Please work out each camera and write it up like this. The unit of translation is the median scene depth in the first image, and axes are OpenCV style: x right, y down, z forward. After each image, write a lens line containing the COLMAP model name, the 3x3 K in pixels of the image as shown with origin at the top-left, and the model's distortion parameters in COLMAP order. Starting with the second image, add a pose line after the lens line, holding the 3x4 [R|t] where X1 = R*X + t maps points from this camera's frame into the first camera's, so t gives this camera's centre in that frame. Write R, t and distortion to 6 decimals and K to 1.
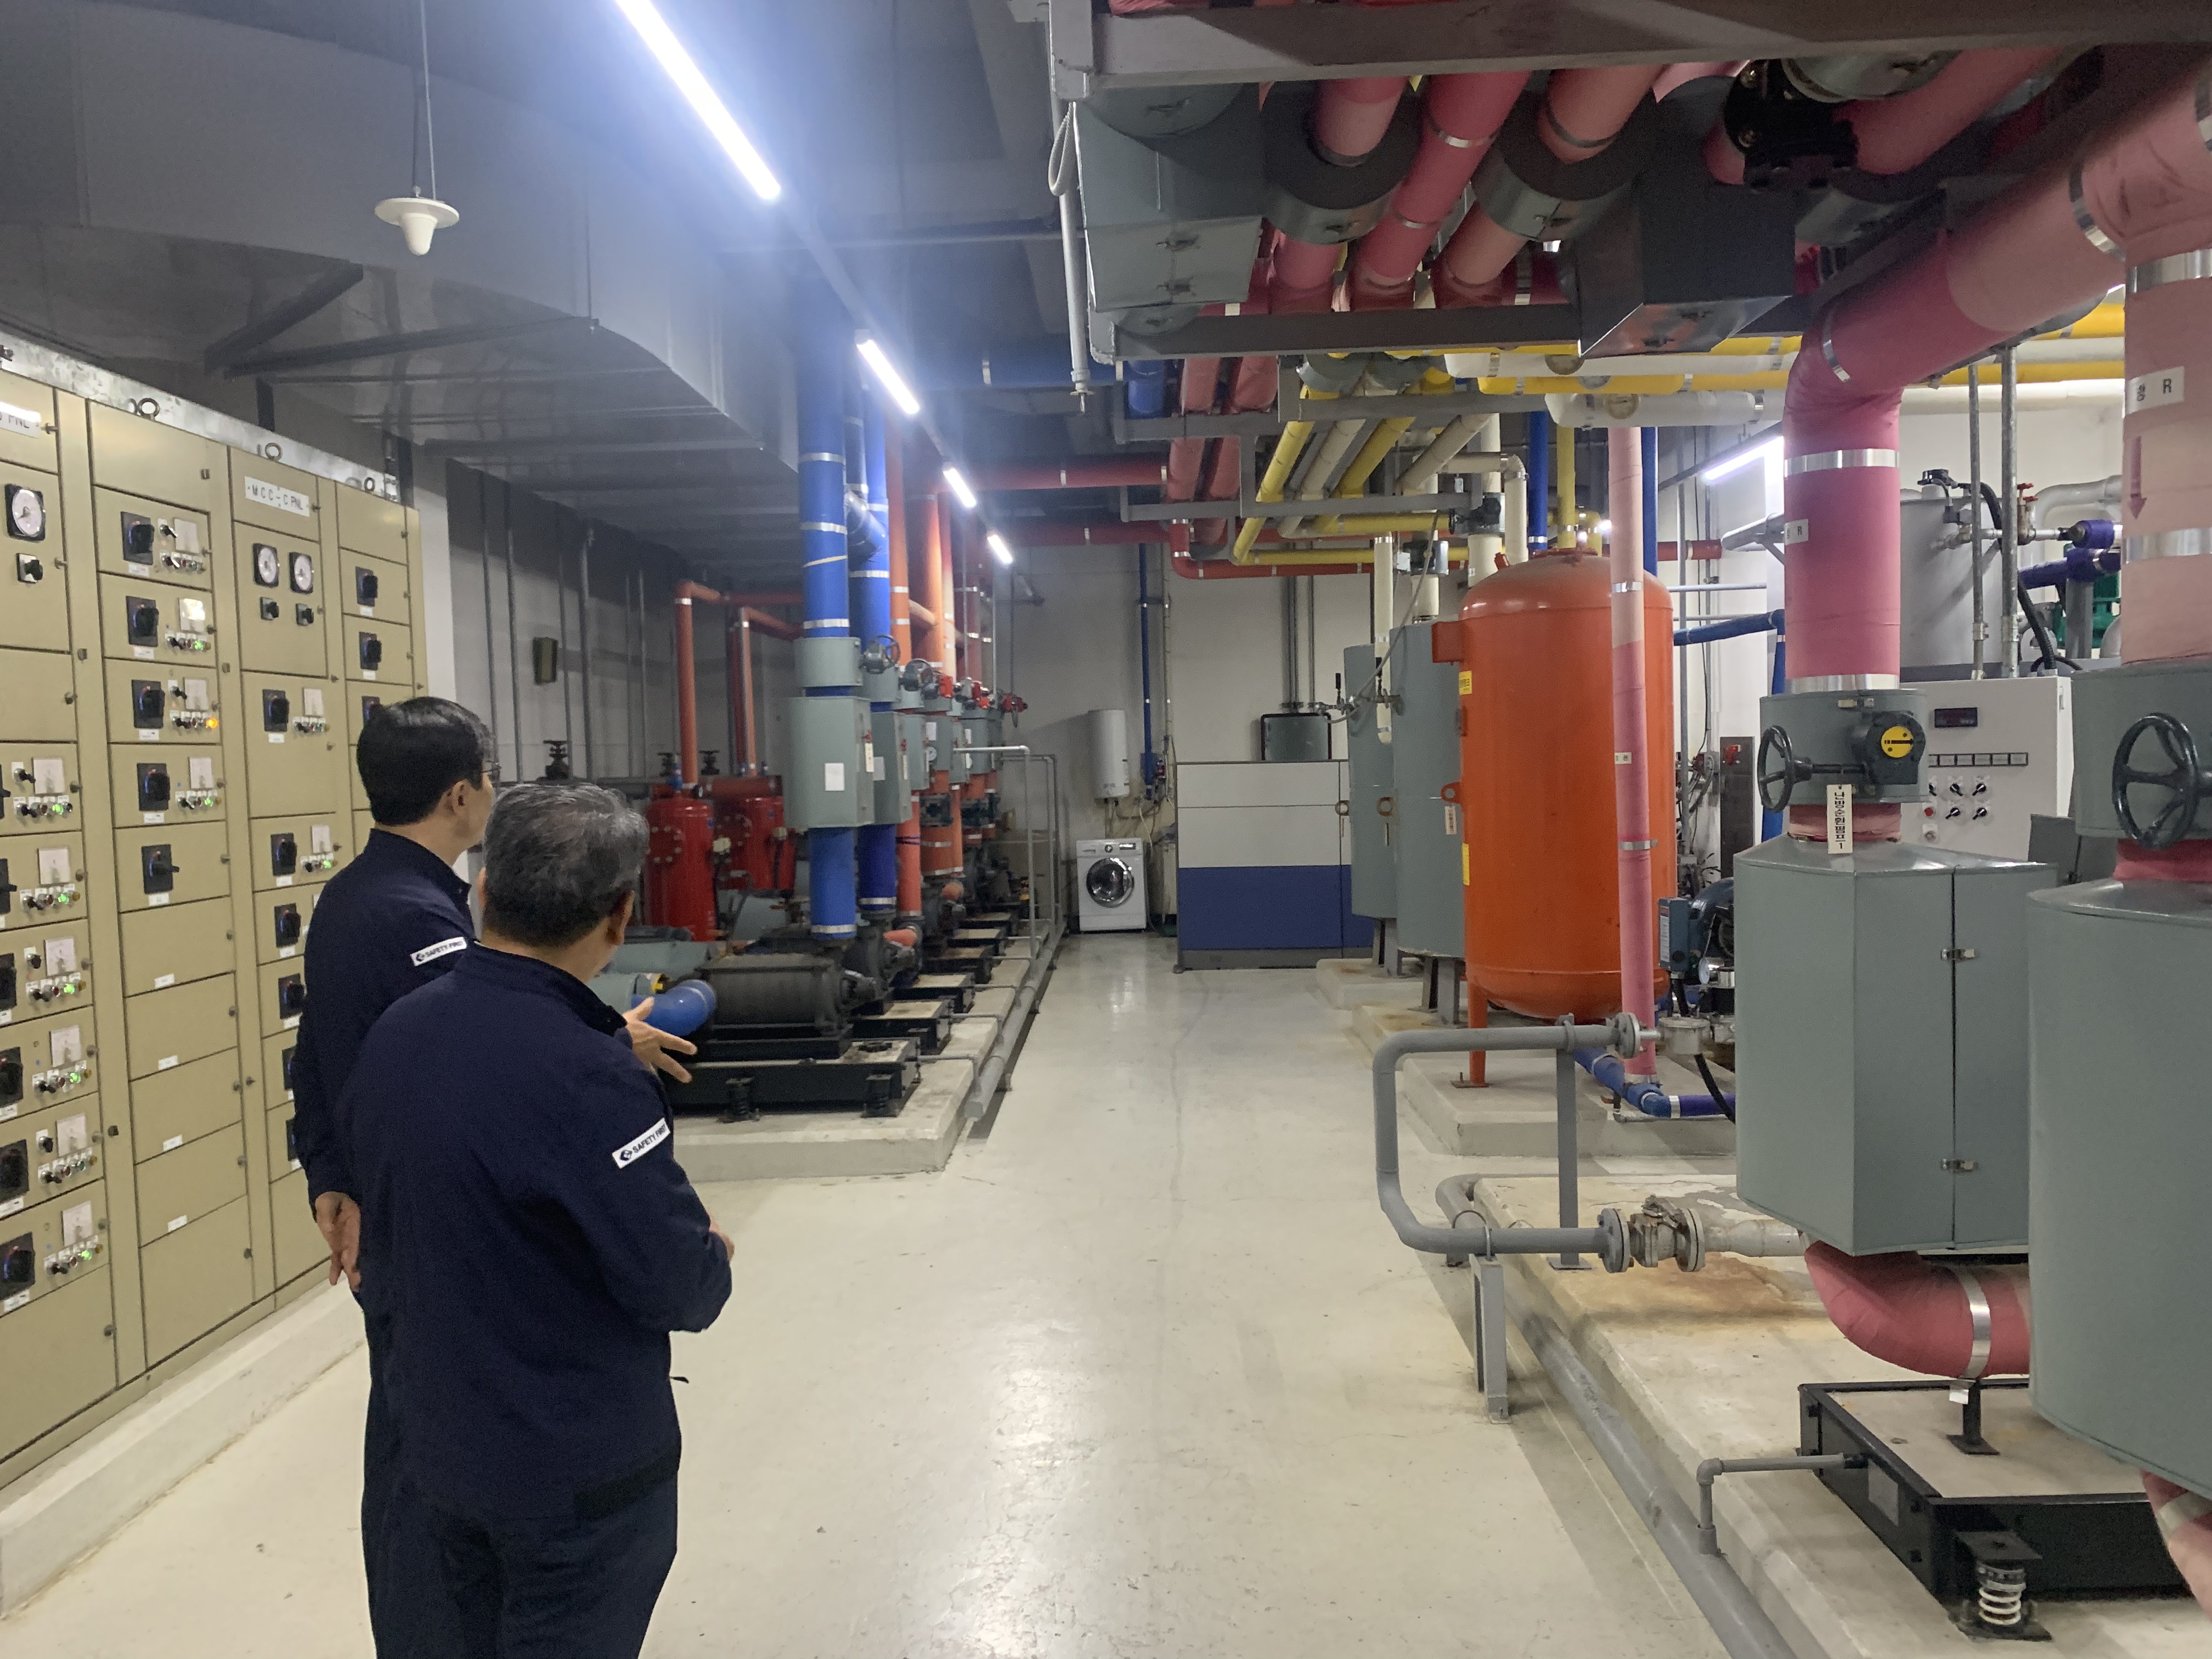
lens RADIAL K [[1691.9, 0, 1103.6], [0, 1691.9, 829.6], [0, 0, 1]] dist [0.029052, -0.010154]
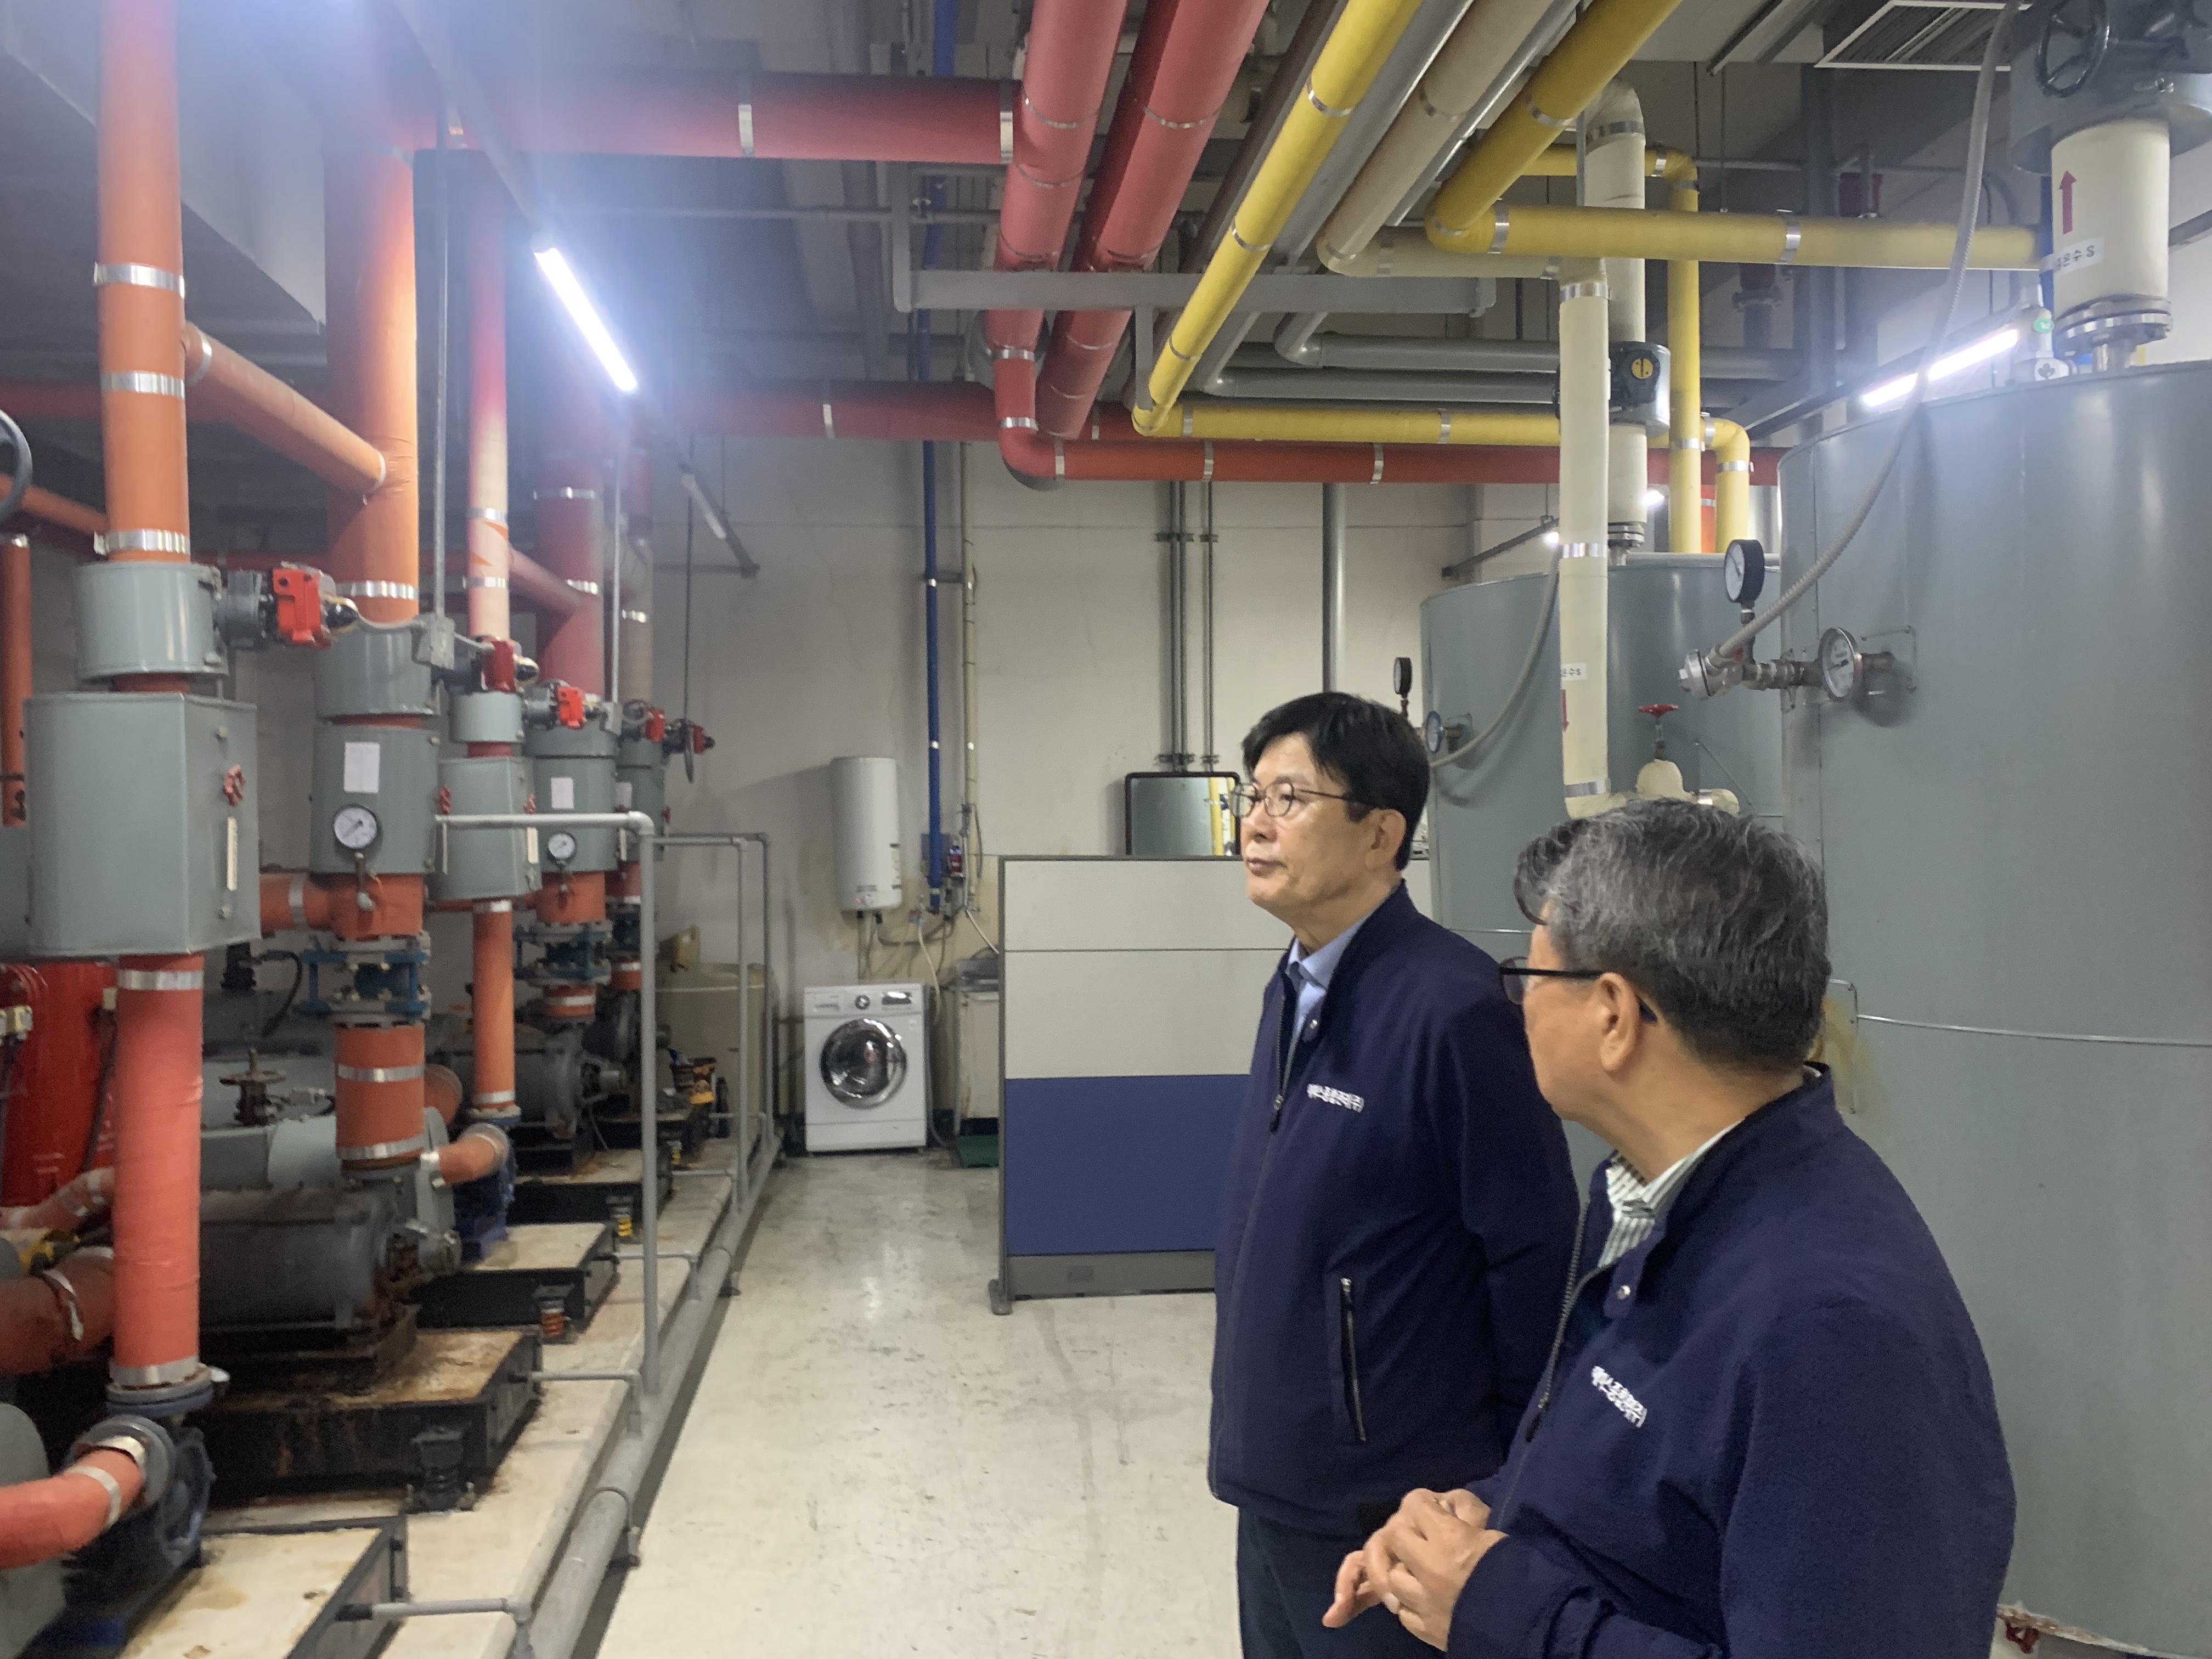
lens RADIAL K [[1691.9, 0, 1093.7], [0, 1691.9, 836.4], [0, 0, 1]] dist [0.029052, -0.010154]
pose [[0.991480, 0.018727, 0.128905, 0.005576], [-0.013272, 0.998985, -0.043050, -0.020426], [-0.129580, 0.040972, 0.990722, 0.425593]]
